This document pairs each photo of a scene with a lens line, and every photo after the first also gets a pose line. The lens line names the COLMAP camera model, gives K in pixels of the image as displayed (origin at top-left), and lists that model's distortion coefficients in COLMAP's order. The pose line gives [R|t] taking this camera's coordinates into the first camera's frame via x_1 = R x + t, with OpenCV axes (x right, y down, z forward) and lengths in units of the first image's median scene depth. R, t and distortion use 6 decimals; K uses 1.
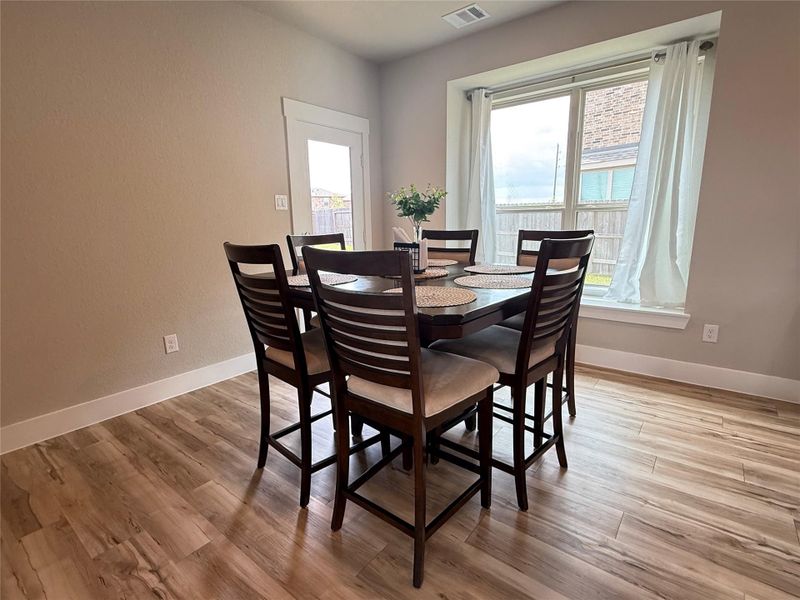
lens RADIAL K [[399.8, 0, 400.0], [0, 399.8, 300.0], [0, 0, 1]] dist [0.002300, 0.000422]
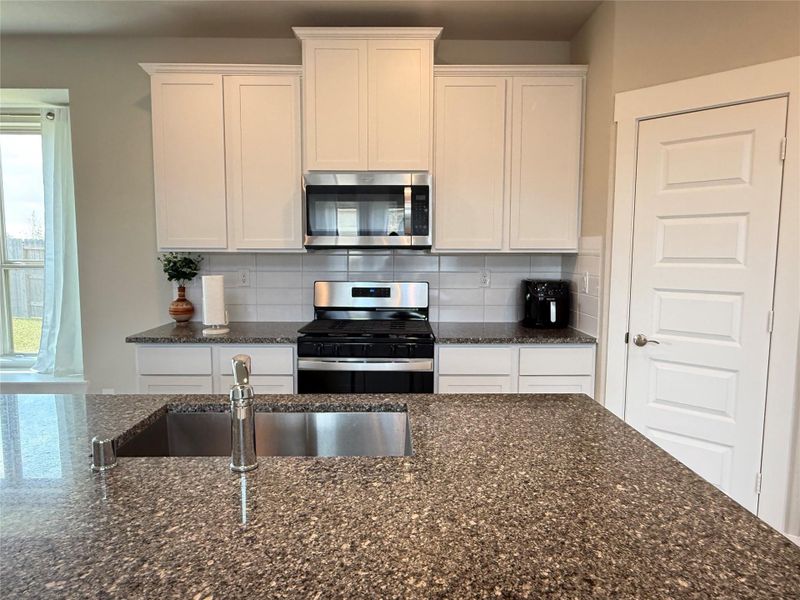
lens RADIAL K [[513.5, 0, 400.0], [0, 513.5, 300.0], [0, 0, 1]] dist [0.009355, 0.001632]
pose [[0.781035, -0.034974, 0.623507, 0.680442], [0.102513, 0.992067, -0.072765, 0.013113], [-0.616015, 0.120750, 0.778424, -0.573547]]
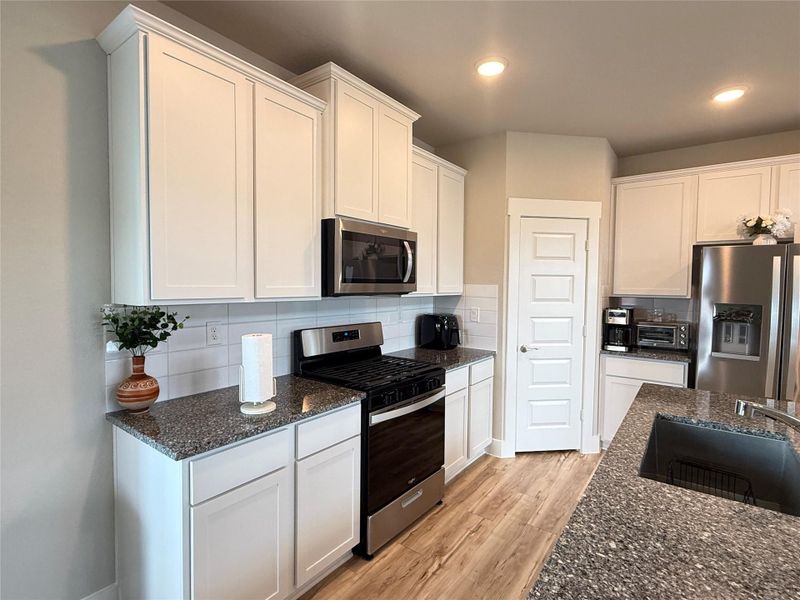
lens RADIAL K [[399.8, 0, 400.0], [0, 399.8, 300.0], [0, 0, 1]] dist [0.002300, 0.000422]
pose [[-0.024277, -0.020618, 0.999493, 0.345685], [0.185393, 0.982352, 0.024768, -0.233668], [-0.982365, 0.185900, -0.020026, 0.490234]]
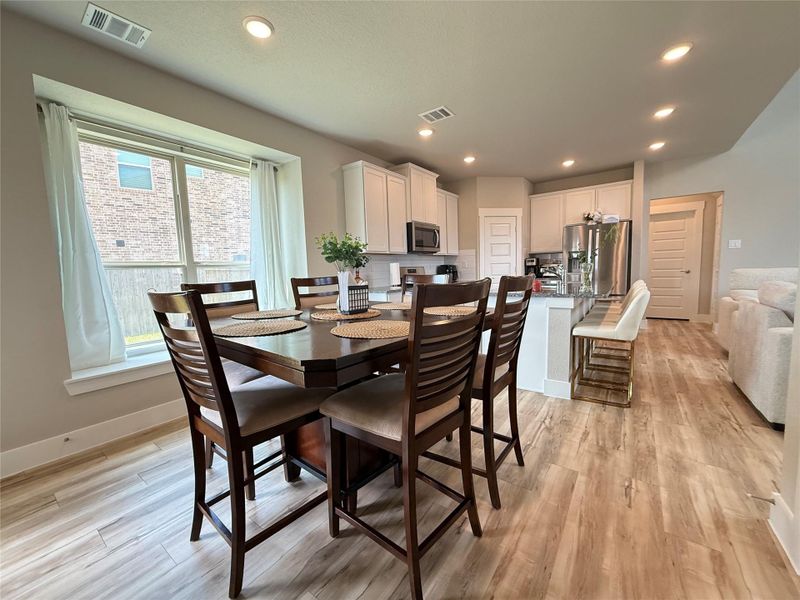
lens RADIAL K [[319.8, 0, 400.0], [0, 319.8, 300.0], [0, 0, 1]] dist [-0.002628, -0.000162]
pose [[-0.033984, -0.073453, 0.996720, -0.756431], [0.229529, 0.970065, 0.079314, -0.128719], [-0.972708, 0.231471, -0.016107, 0.816657]]
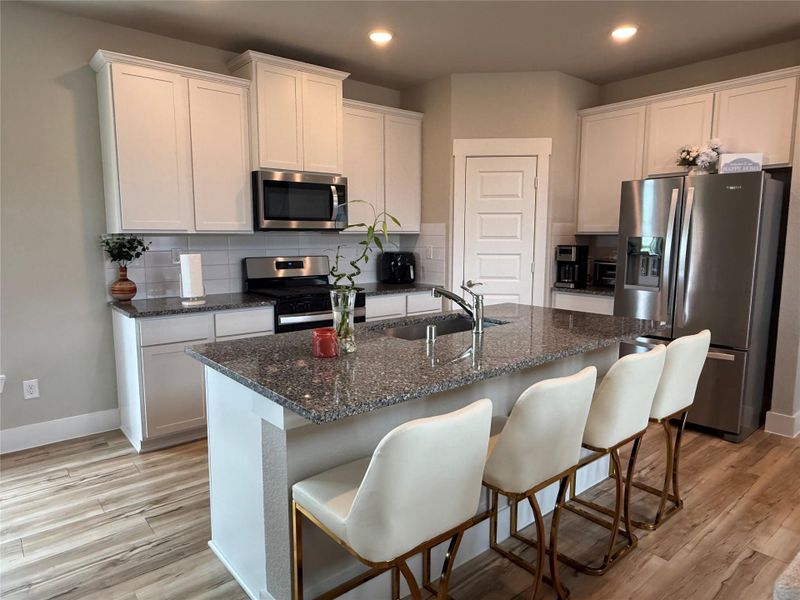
lens RADIAL K [[513.5, 0, 400.0], [0, 513.5, 300.0], [0, 0, 1]] dist [0.009355, 0.001632]
pose [[0.209739, -0.105394, 0.972061, -0.233118], [0.185147, 0.980468, 0.066357, -0.050496], [-0.960068, 0.166056, 0.225155, -0.157439]]
